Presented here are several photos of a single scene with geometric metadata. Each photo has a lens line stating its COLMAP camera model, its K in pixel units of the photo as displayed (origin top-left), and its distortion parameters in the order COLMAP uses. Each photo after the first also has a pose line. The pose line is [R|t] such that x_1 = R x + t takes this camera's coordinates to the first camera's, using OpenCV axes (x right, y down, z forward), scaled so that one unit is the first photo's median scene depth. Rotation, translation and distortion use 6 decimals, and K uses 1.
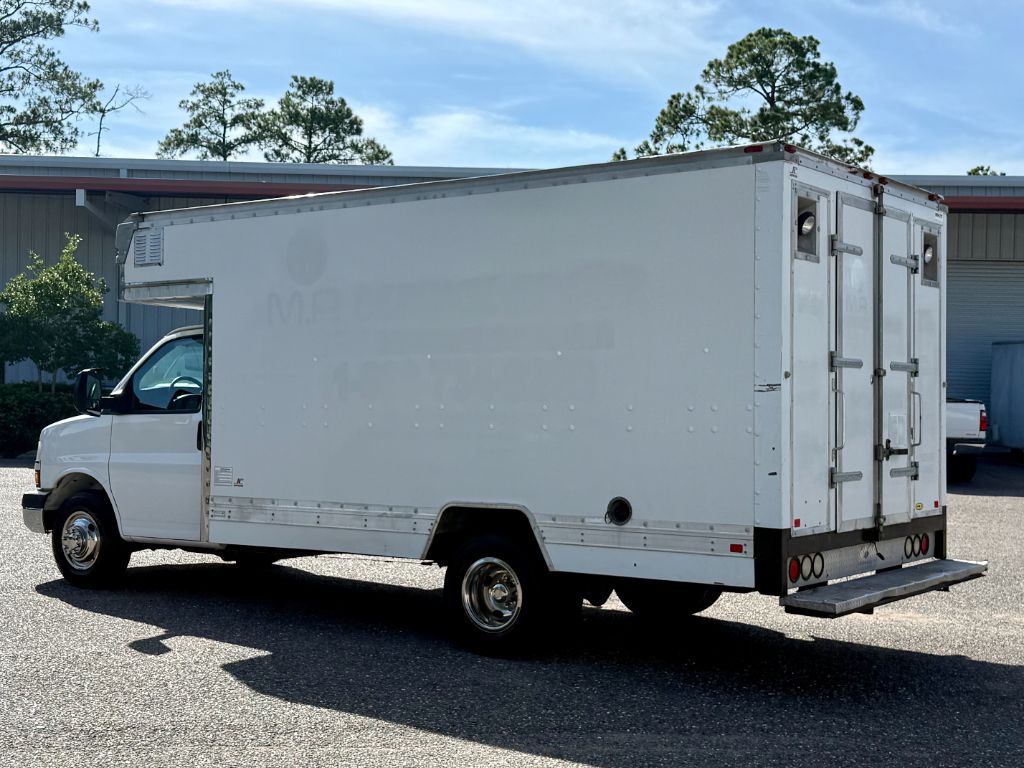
lens RADIAL K [[1428.0, 0, 508.3], [0, 1428.0, 395.1], [0, 0, 1]] dist [0.105736, 0.000000]
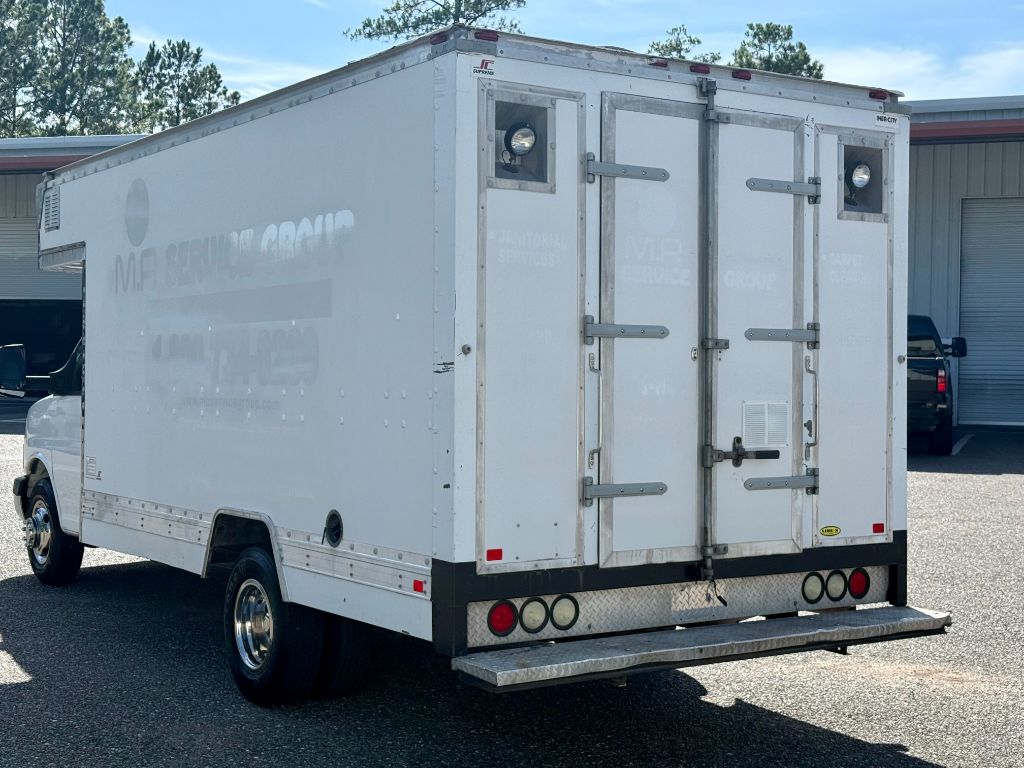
lens RADIAL K [[1488.8, 0, 509.7], [0, 1488.8, 379.6], [0, 0, 1]] dist [0.121280, 0.000000]
pose [[0.937182, -0.000820, -0.348840, 0.396350], [0.004294, 0.999949, 0.009186, -0.004862], [0.348815, -0.010106, 0.937137, 0.253360]]
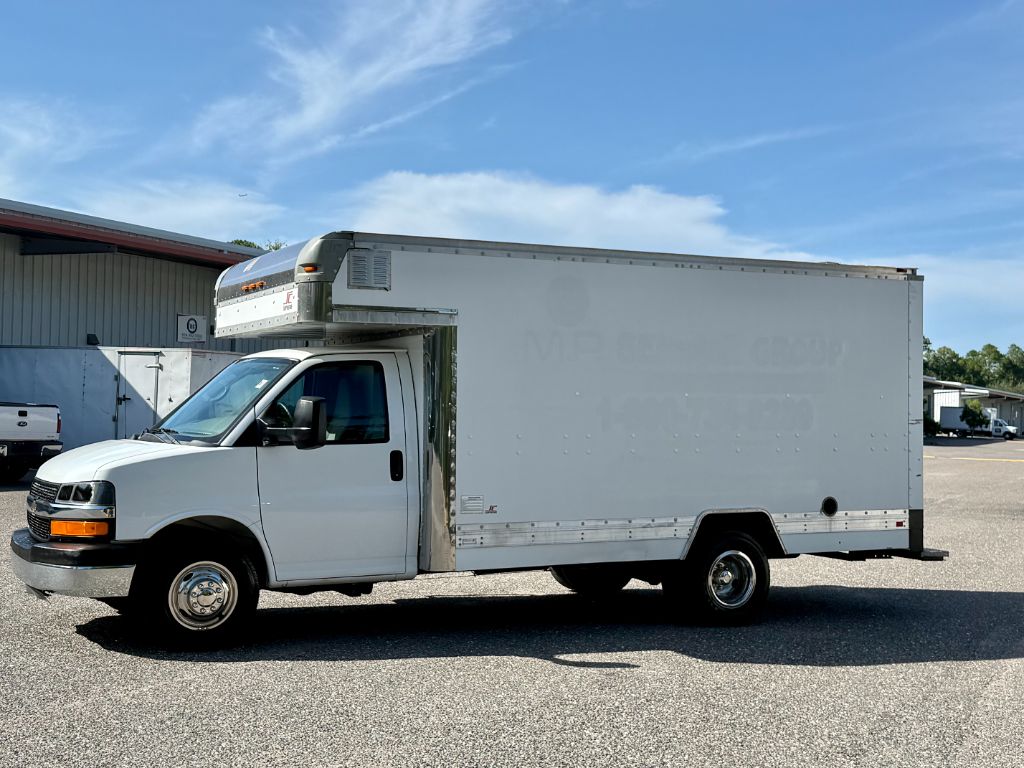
lens RADIAL K [[1389.1, 0, 521.6], [0, 1389.1, 388.9], [0, 0, 1]] dist [0.115686, 0.000000]
pose [[0.450338, 0.008503, 0.892818, -1.177429], [-0.013651, 0.999903, -0.002638, -0.026344], [-0.892754, -0.011000, 0.450410, 0.573581]]
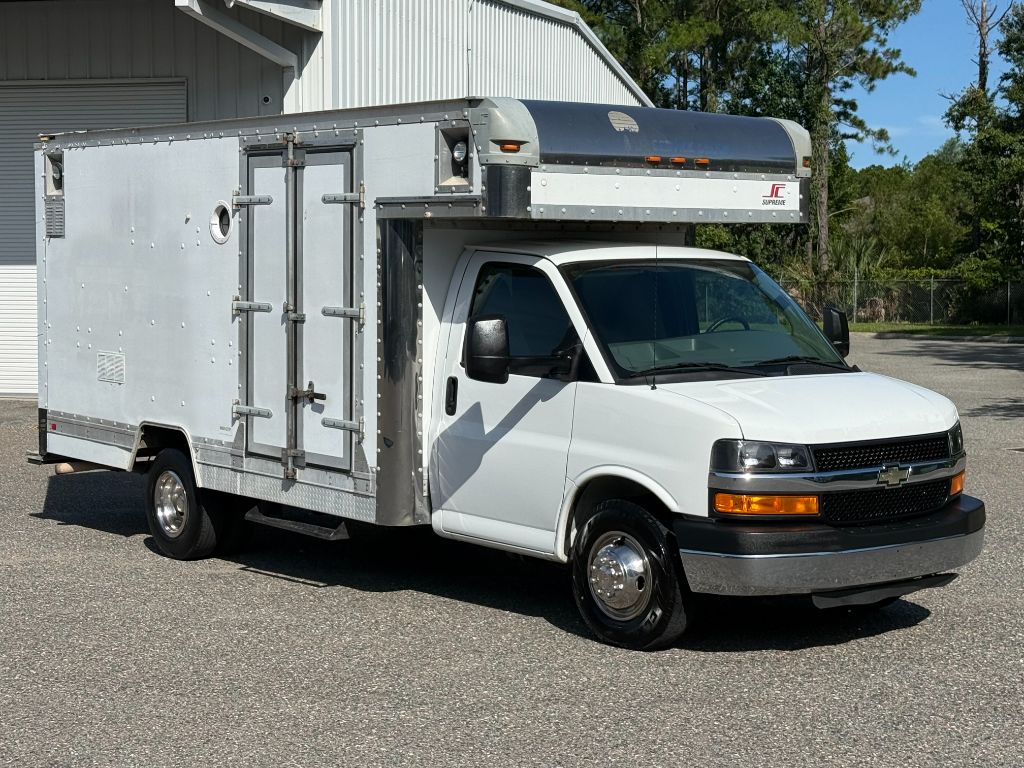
lens RADIAL K [[1697.3, 0, 513.6], [0, 1697.3, 385.9], [0, 0, 1]] dist [0.123243, 0.000000]
pose [[-0.971374, -0.035263, 0.234924, -0.400068], [-0.019588, 0.997443, 0.068728, -0.043585], [-0.236747, 0.062159, -0.969581, 2.334071]]
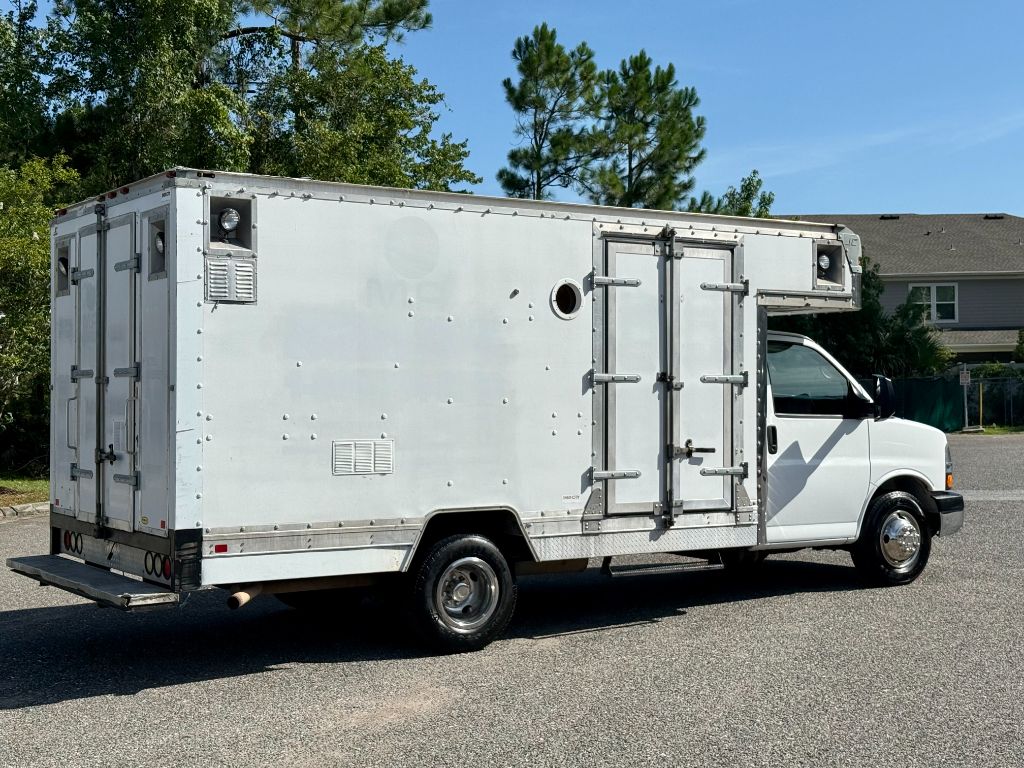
lens RADIAL K [[1488.8, 0, 518.7], [0, 1488.8, 380.1], [0, 0, 1]] dist [0.121280, 0.000000]
pose [[-0.364552, -0.013903, -0.931079, 1.104223], [0.008910, 0.999791, -0.018418, 0.006785], [0.931141, -0.015010, -0.364351, 1.584220]]
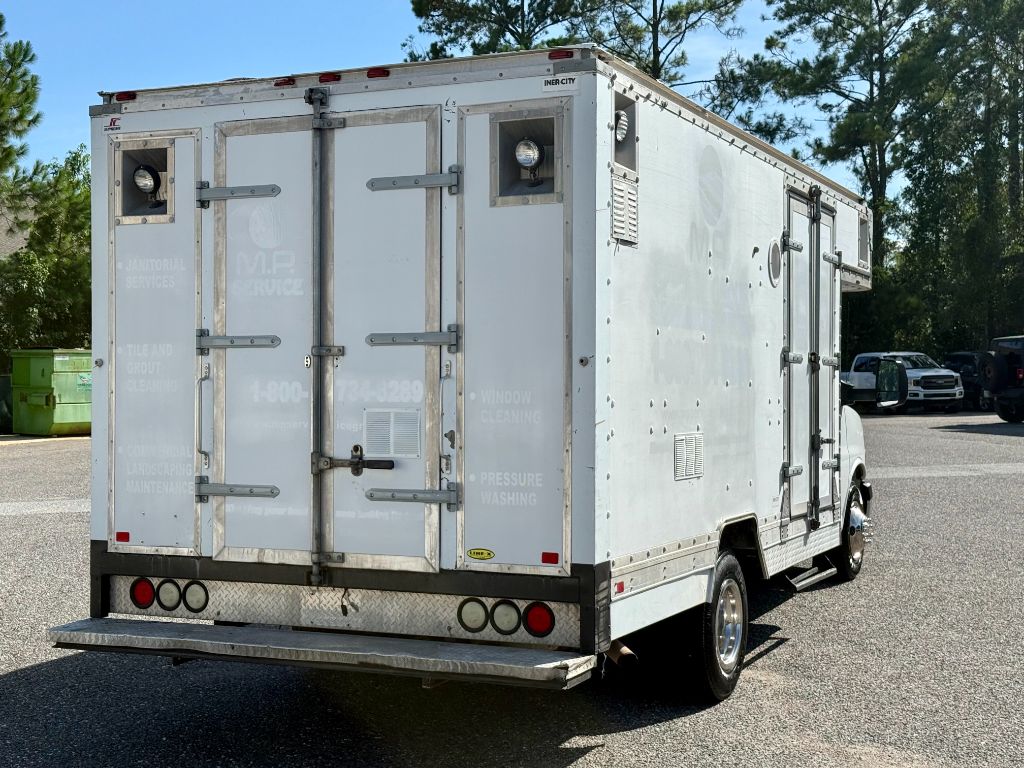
lens RADIAL K [[1488.8, 0, 509.4], [0, 1488.8, 385.6], [0, 0, 1]] dist [0.121280, 0.000000]
pose [[0.191526, -0.007802, -0.981457, 0.942088], [0.011862, 0.999914, -0.005634, 0.006432], [0.981416, -0.010563, 0.191602, 0.889297]]
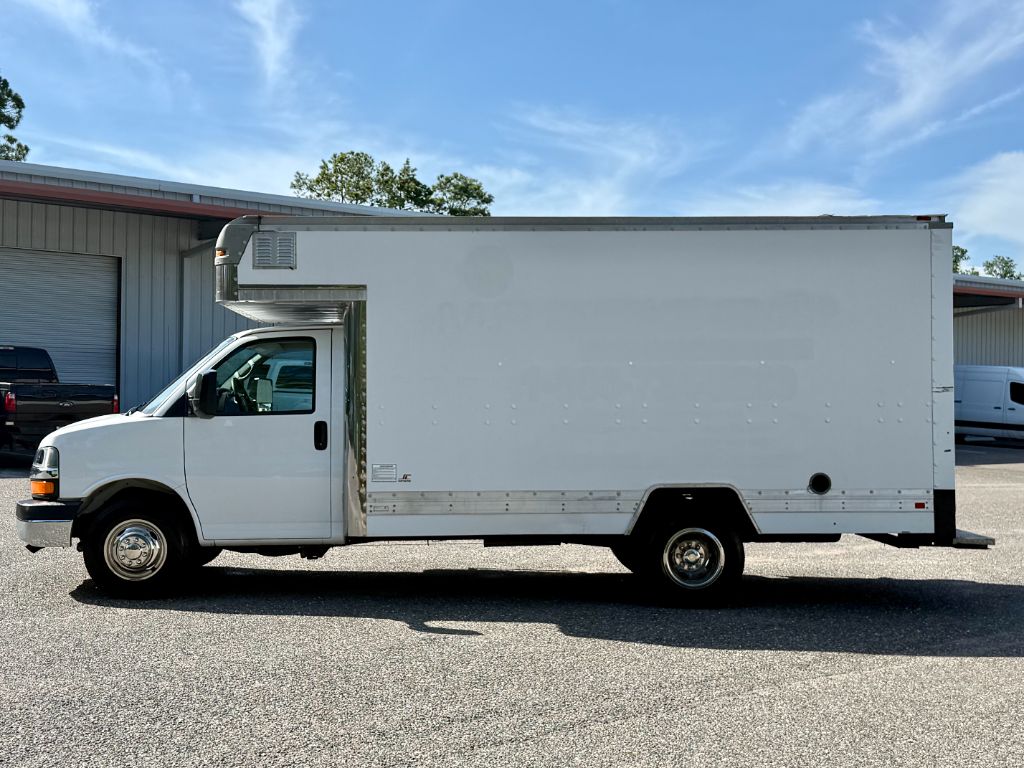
lens RADIAL K [[1389.1, 0, 506.7], [0, 1389.1, 378.7], [0, 0, 1]] dist [0.115686, 0.000000]
pose [[0.787116, 0.002579, 0.616799, -0.835691], [0.002803, 0.999966, -0.007758, -0.005128], [-0.616798, 0.007835, 0.787082, 0.150476]]
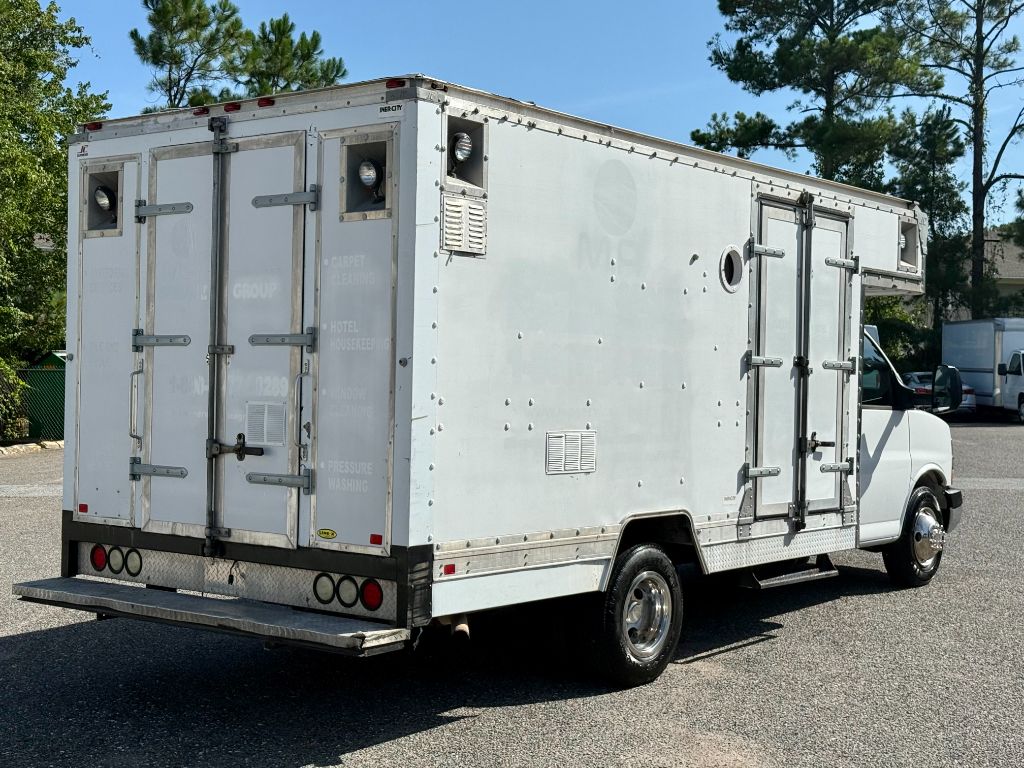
lens RADIAL K [[1488.8, 0, 514.0], [0, 1488.8, 386.2], [0, 0, 1]] dist [0.121280, 0.000000]
pose [[-0.046280, -0.003951, -0.998921, 1.023255], [-0.007322, 0.999967, -0.003616, 0.006346], [0.998902, 0.007147, -0.046307, 1.130004]]
